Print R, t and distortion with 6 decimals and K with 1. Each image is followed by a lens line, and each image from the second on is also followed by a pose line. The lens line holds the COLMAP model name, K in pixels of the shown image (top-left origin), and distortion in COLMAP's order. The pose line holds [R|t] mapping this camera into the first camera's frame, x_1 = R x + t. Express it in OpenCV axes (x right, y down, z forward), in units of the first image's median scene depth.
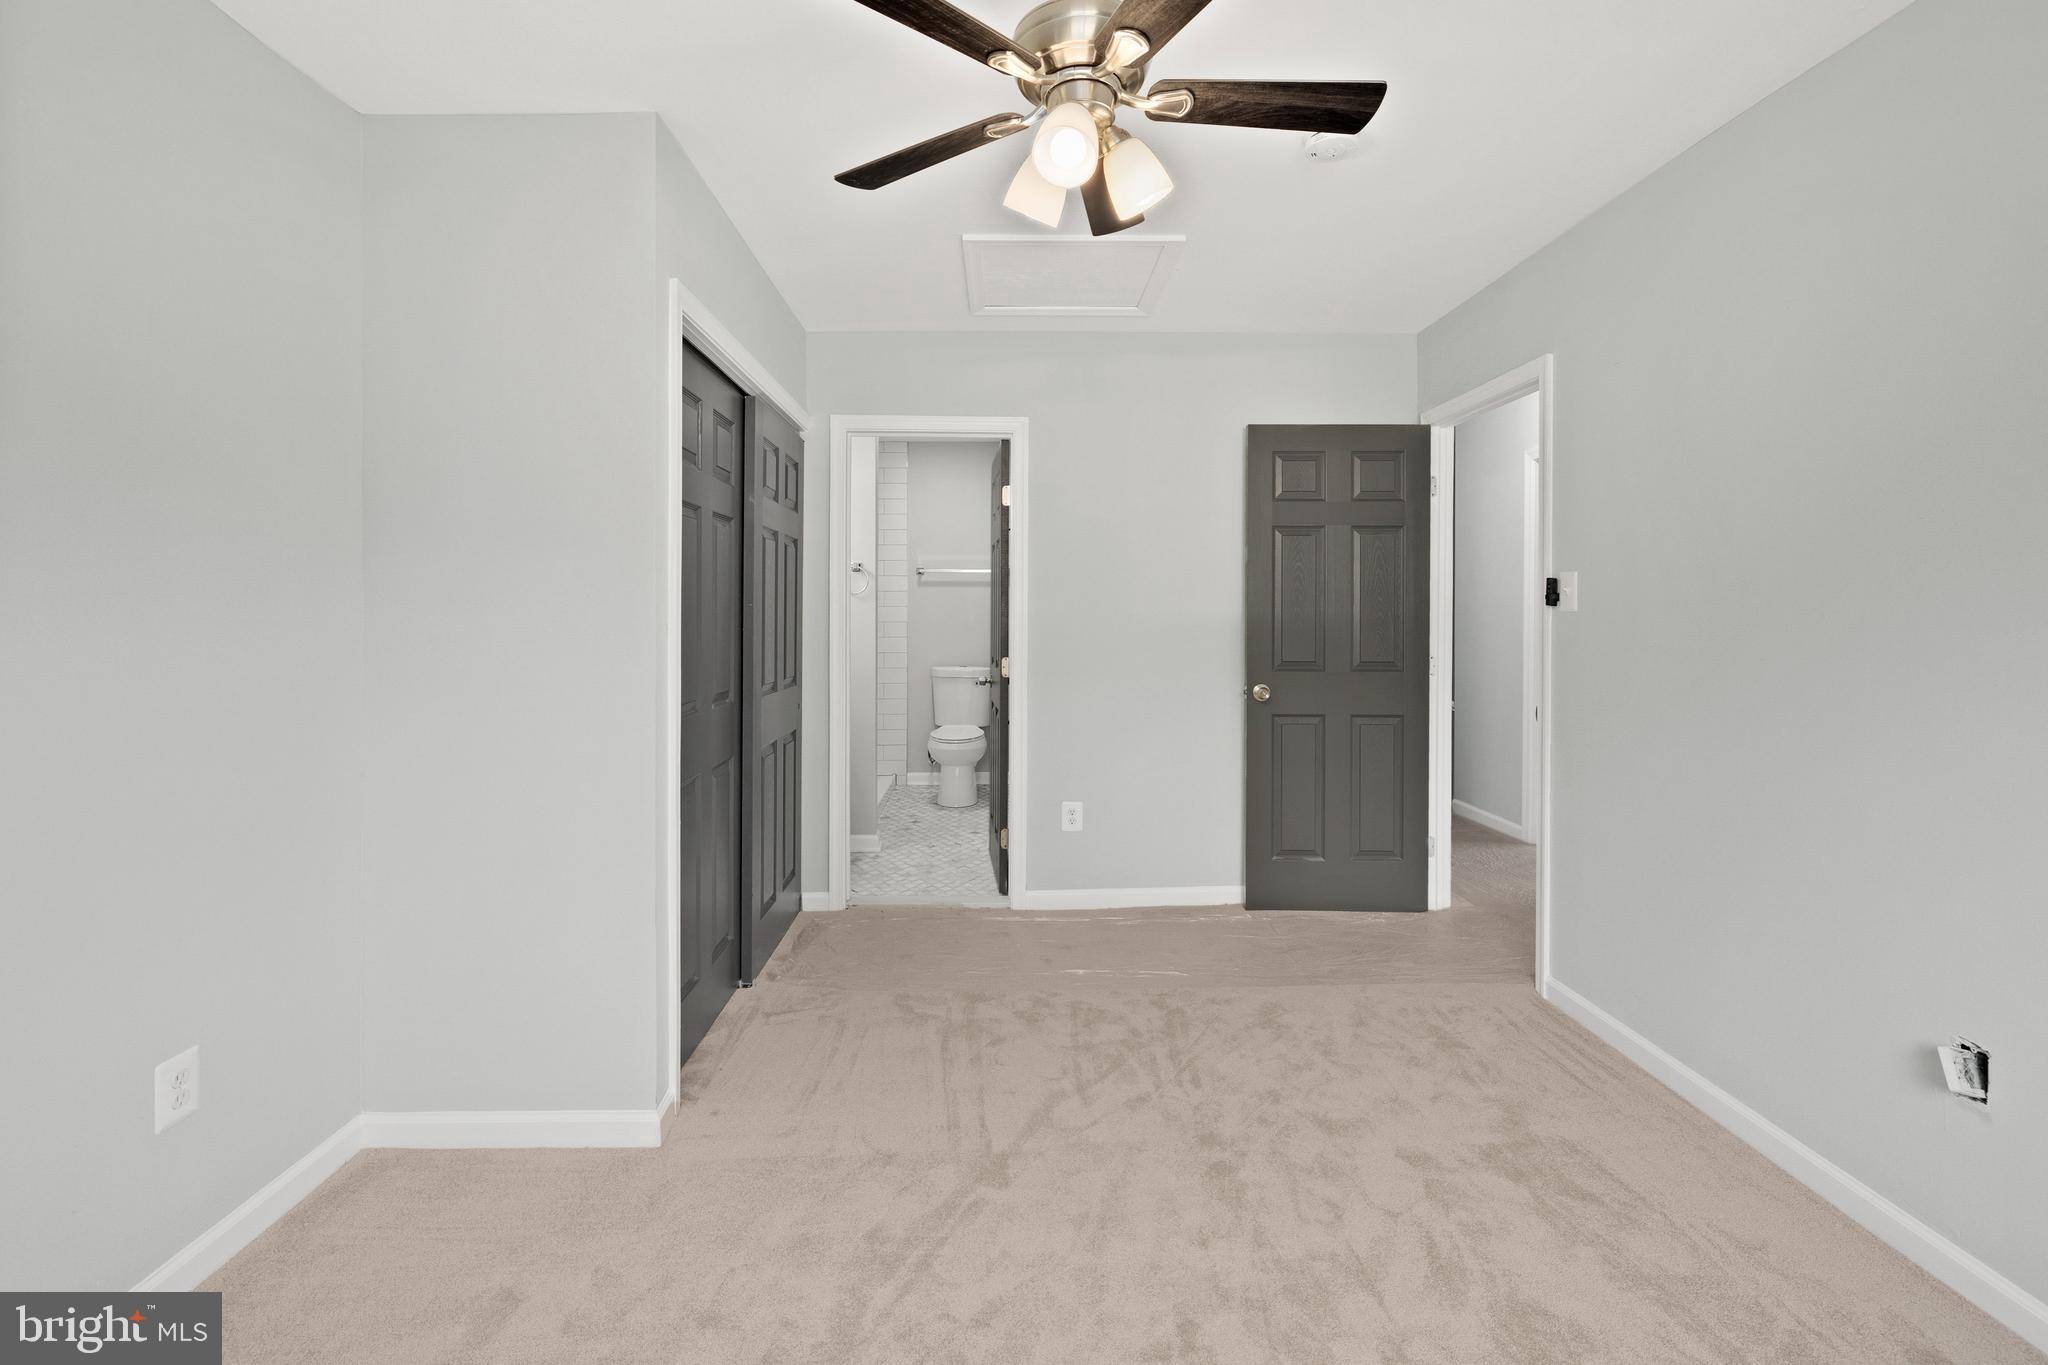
lens RADIAL K [[868.9, 0, 1018.8], [0, 868.9, 617.8], [0, 0, 1]] dist [-0.002733, -0.000833]
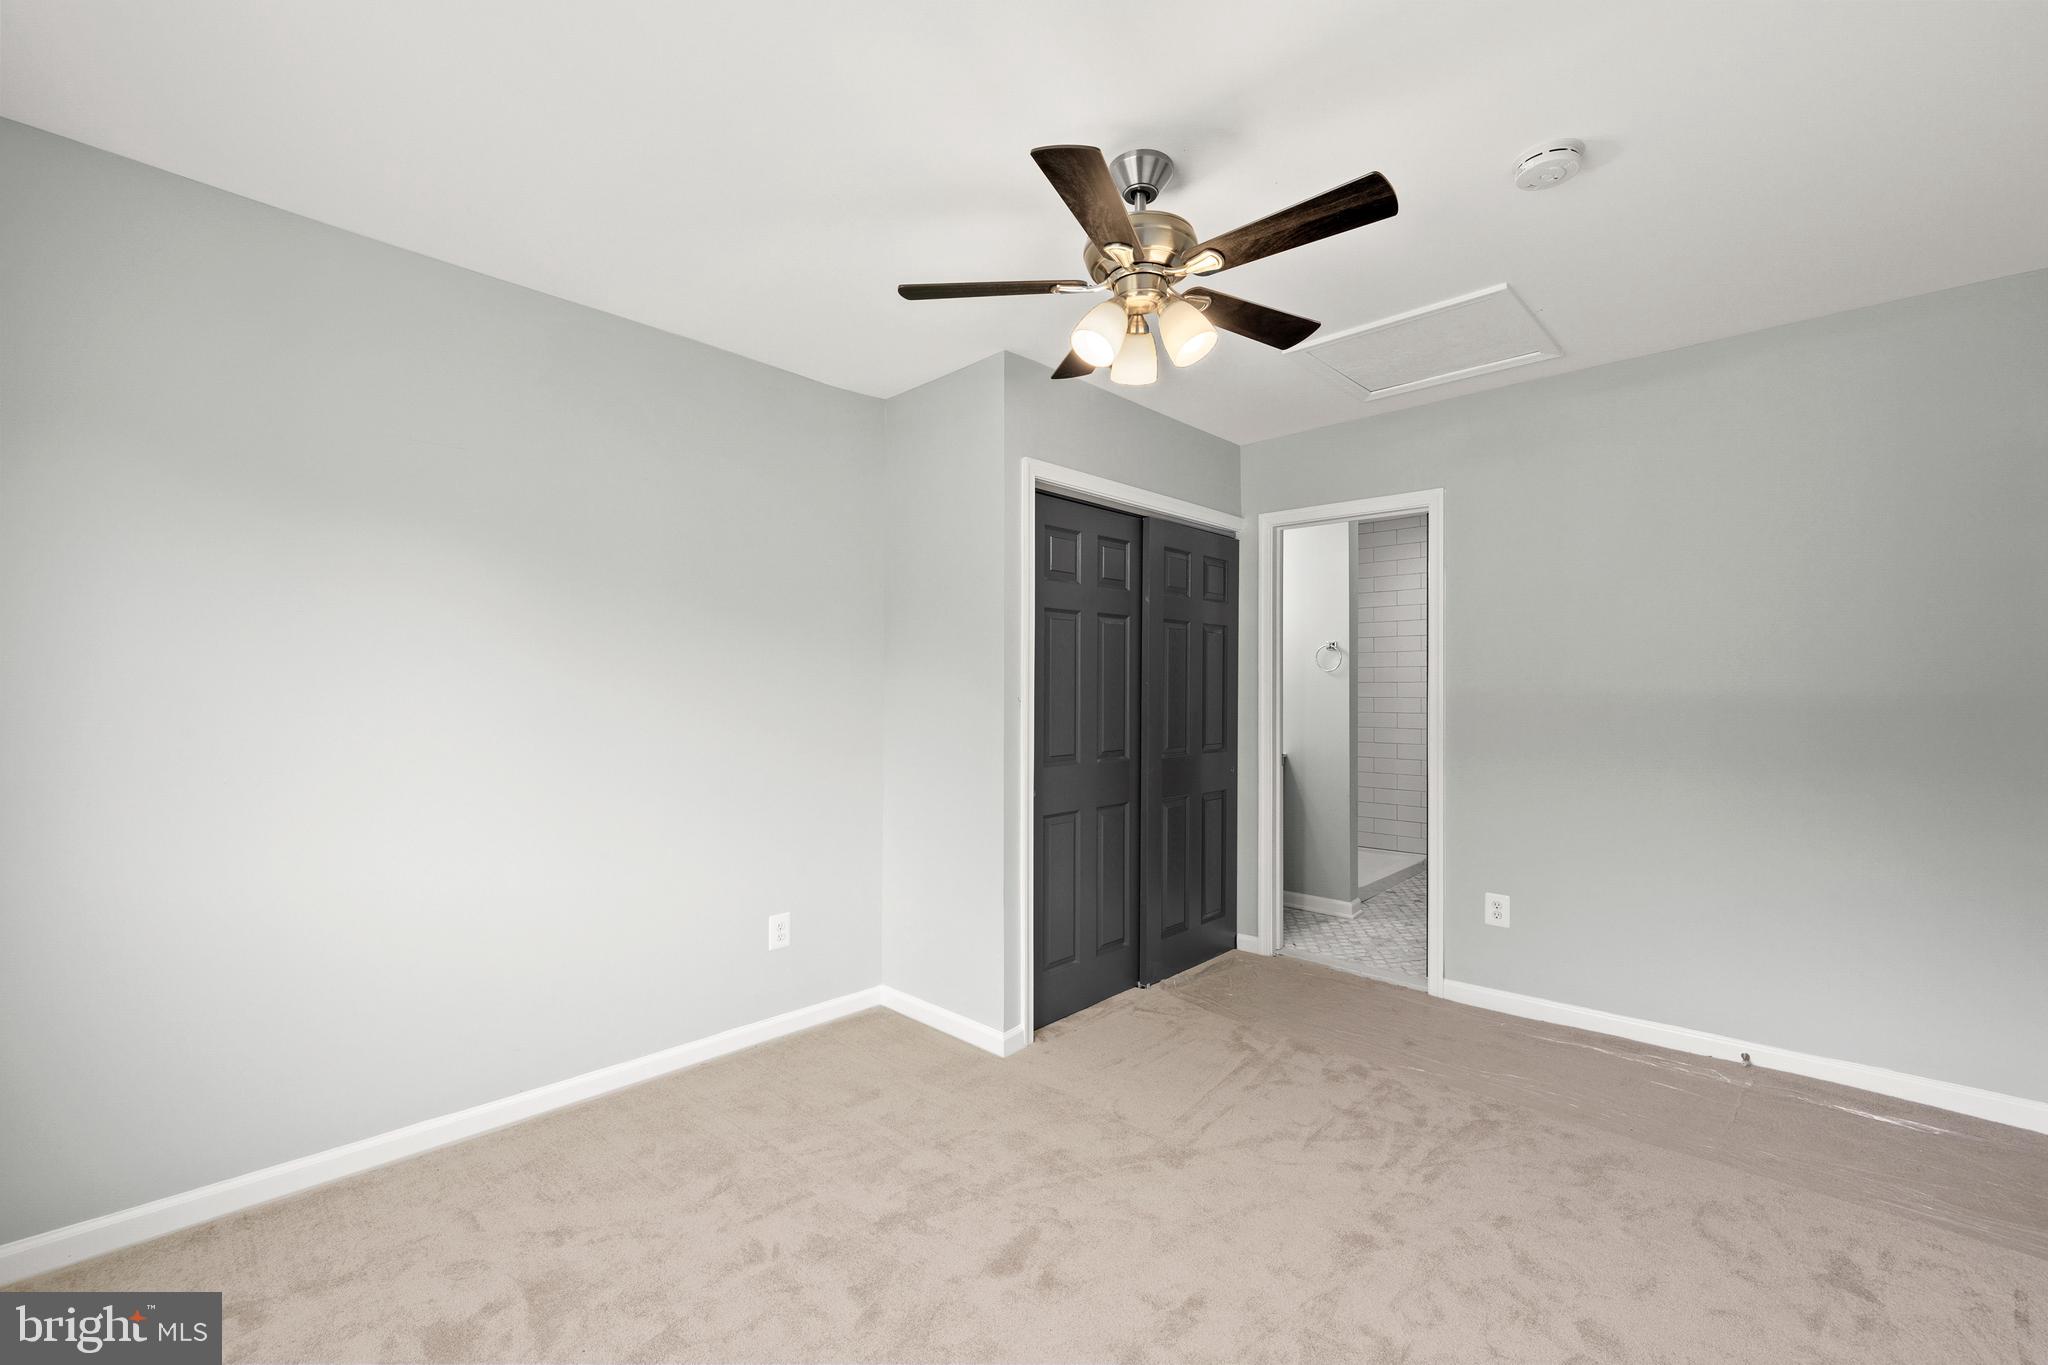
lens RADIAL K [[868.9, 0, 1059.2], [0, 868.9, 676.3], [0, 0, 1]] dist [-0.002733, -0.000833]
pose [[0.714850, -0.008407, -0.699228, 0.524959], [-0.004028, 0.999862, -0.016138, -0.004742], [0.699267, 0.014353, 0.714717, 0.013380]]
